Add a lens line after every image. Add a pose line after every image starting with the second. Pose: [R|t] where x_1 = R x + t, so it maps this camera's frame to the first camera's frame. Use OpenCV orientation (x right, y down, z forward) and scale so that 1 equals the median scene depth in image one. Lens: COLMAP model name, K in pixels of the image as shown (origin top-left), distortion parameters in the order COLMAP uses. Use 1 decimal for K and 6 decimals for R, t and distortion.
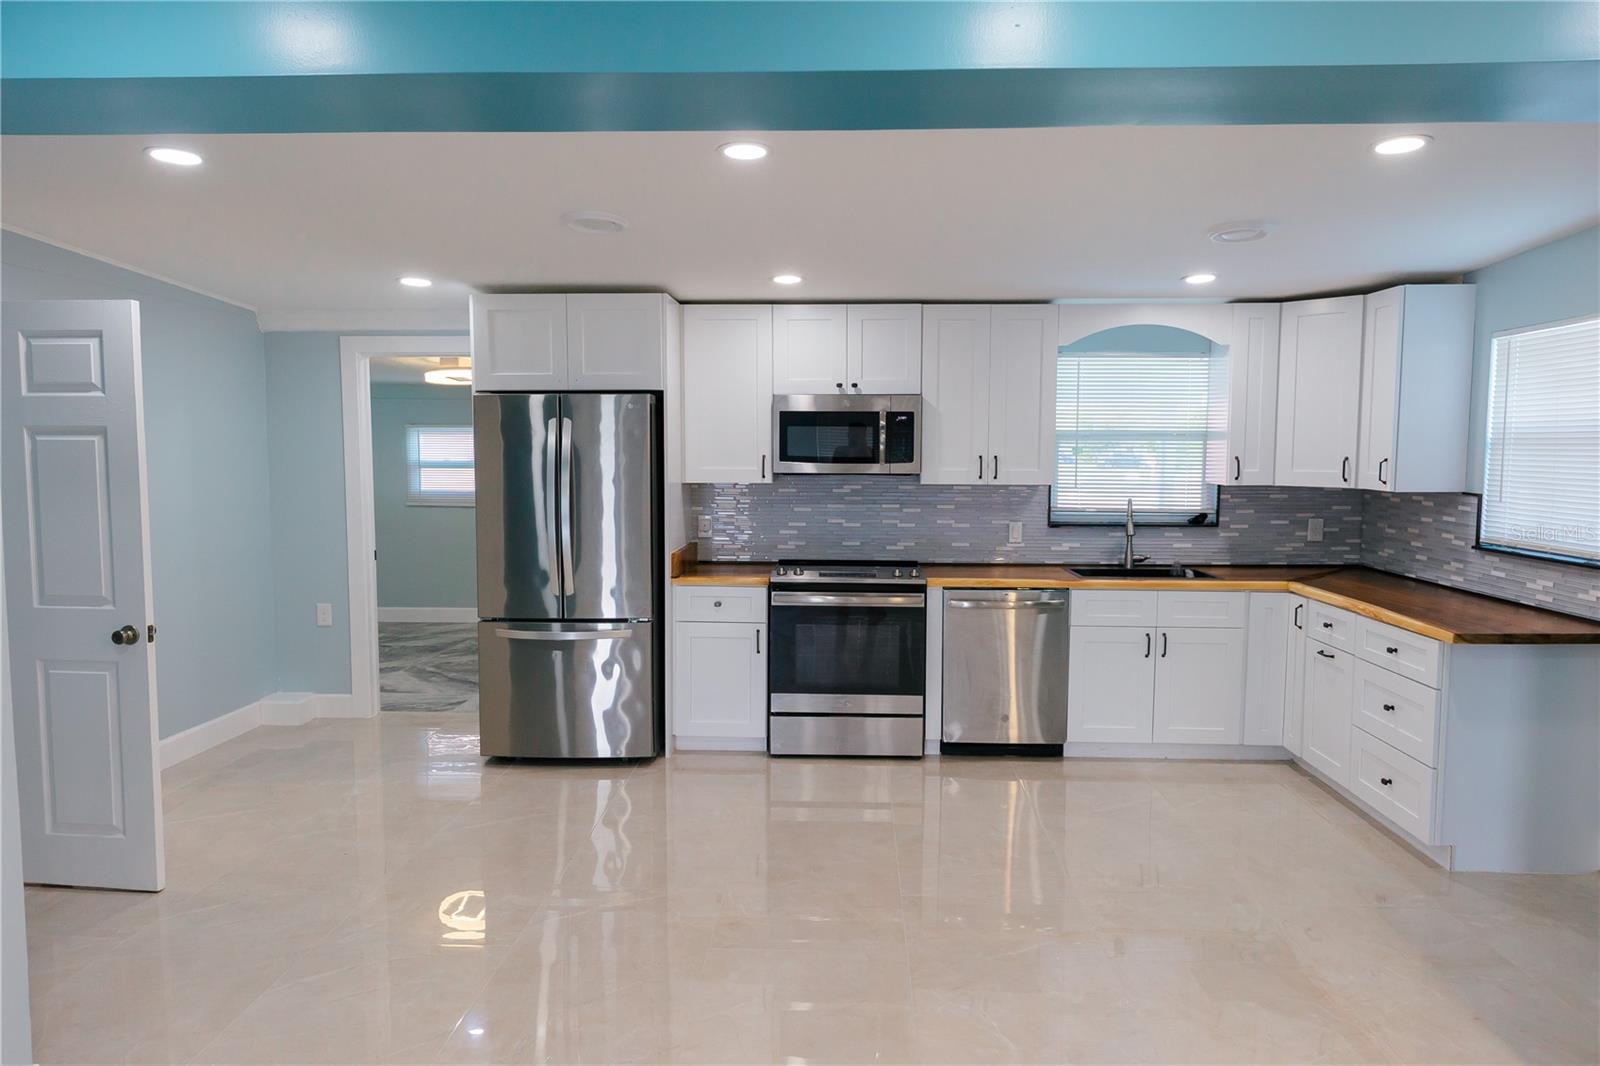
lens RADIAL K [[1036.0, 0, 812.9], [0, 1036.0, 528.5], [0, 0, 1]] dist [0.017536, -0.003545]
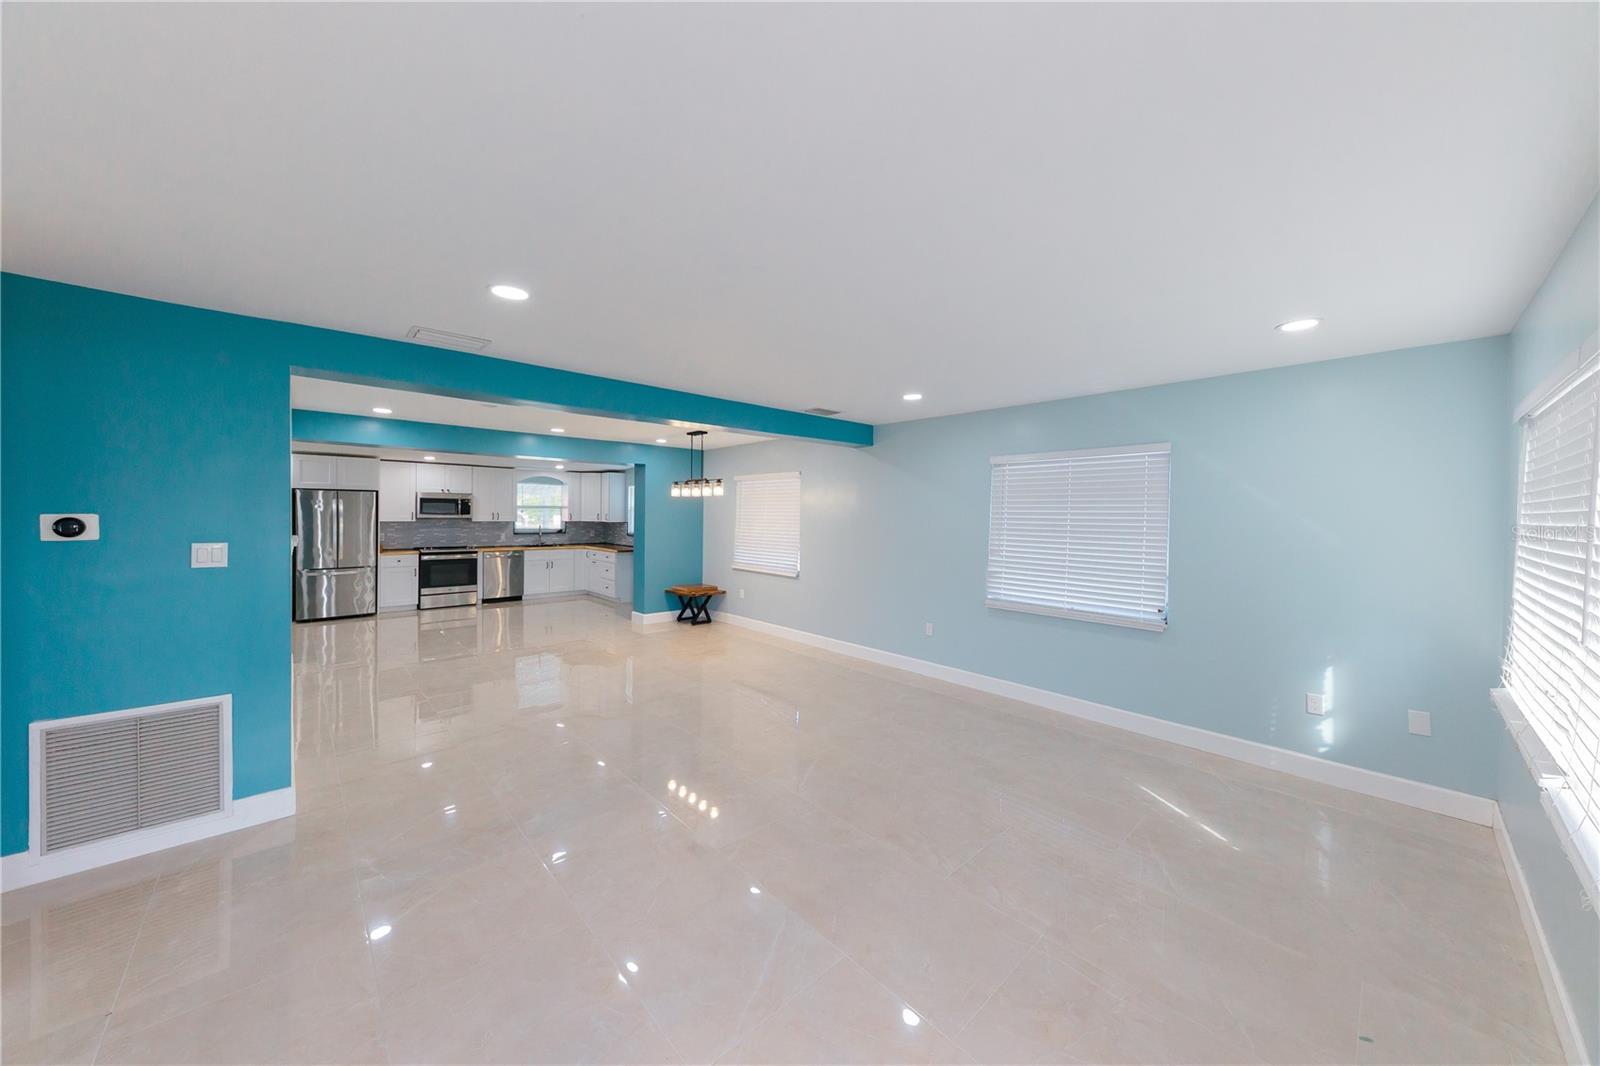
lens RADIAL K [[545.2, 0, 800.1], [0, 545.2, 517.4], [0, 0, 1]] dist [0.010281, -0.003276]
pose [[0.706552, 0.000349, 0.707661, -0.383539], [0.045529, 0.997906, -0.045950, 0.070696], [-0.706195, 0.064686, 0.705056, -0.931709]]
